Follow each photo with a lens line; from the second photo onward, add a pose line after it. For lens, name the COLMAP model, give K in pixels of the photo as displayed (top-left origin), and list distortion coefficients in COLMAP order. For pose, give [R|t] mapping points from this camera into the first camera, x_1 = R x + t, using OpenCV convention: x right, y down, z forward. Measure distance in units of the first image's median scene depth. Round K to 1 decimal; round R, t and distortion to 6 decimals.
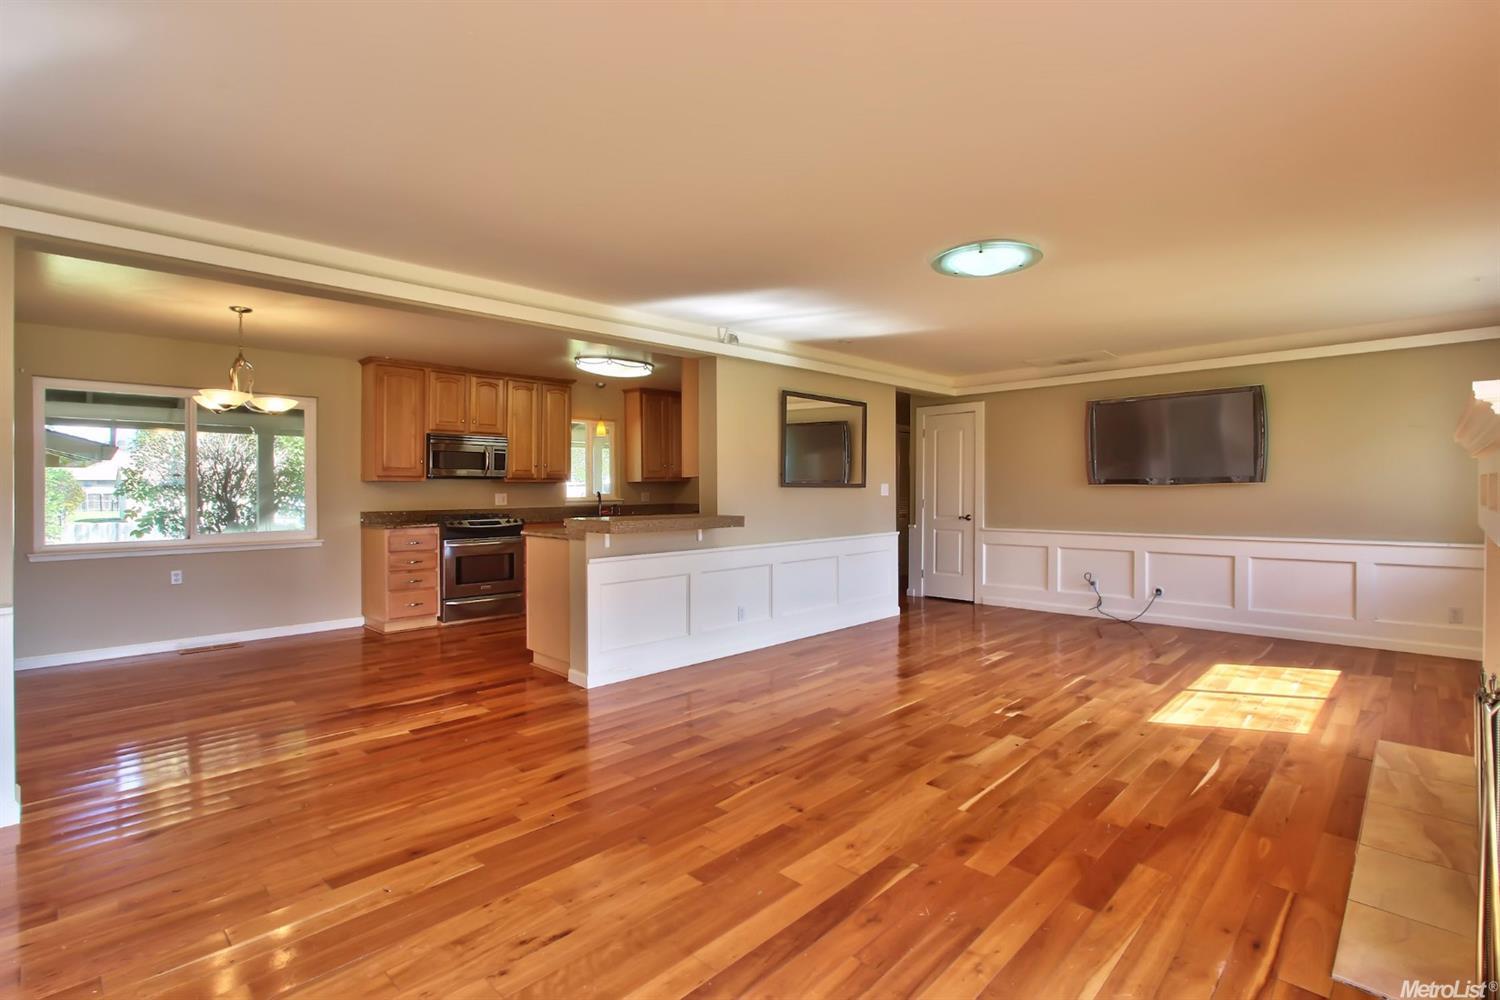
lens RADIAL K [[716.7, 0, 739.0], [0, 716.7, 494.5], [0, 0, 1]] dist [-0.018976, 0.002474]
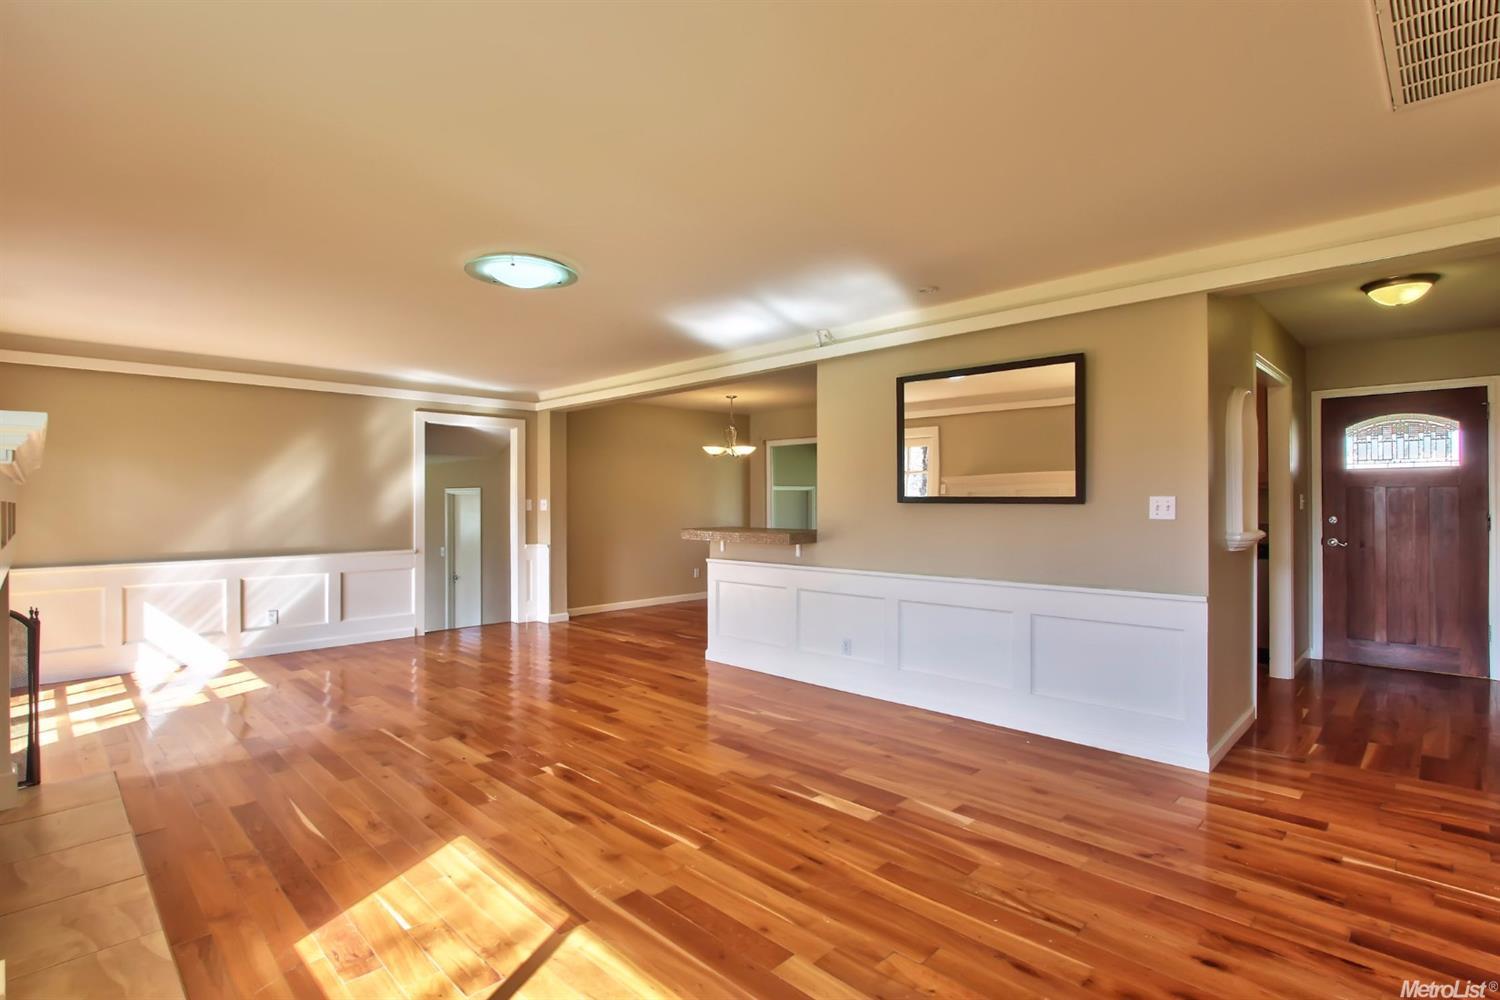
lens RADIAL K [[716.7, 0, 737.2], [0, 716.7, 499.4], [0, 0, 1]] dist [-0.018976, 0.002474]
pose [[-0.012598, 0.005375, -0.999906, 1.183002], [-0.001433, 0.999984, 0.005394, -0.024910], [0.999920, 0.001501, -0.012590, 1.176982]]
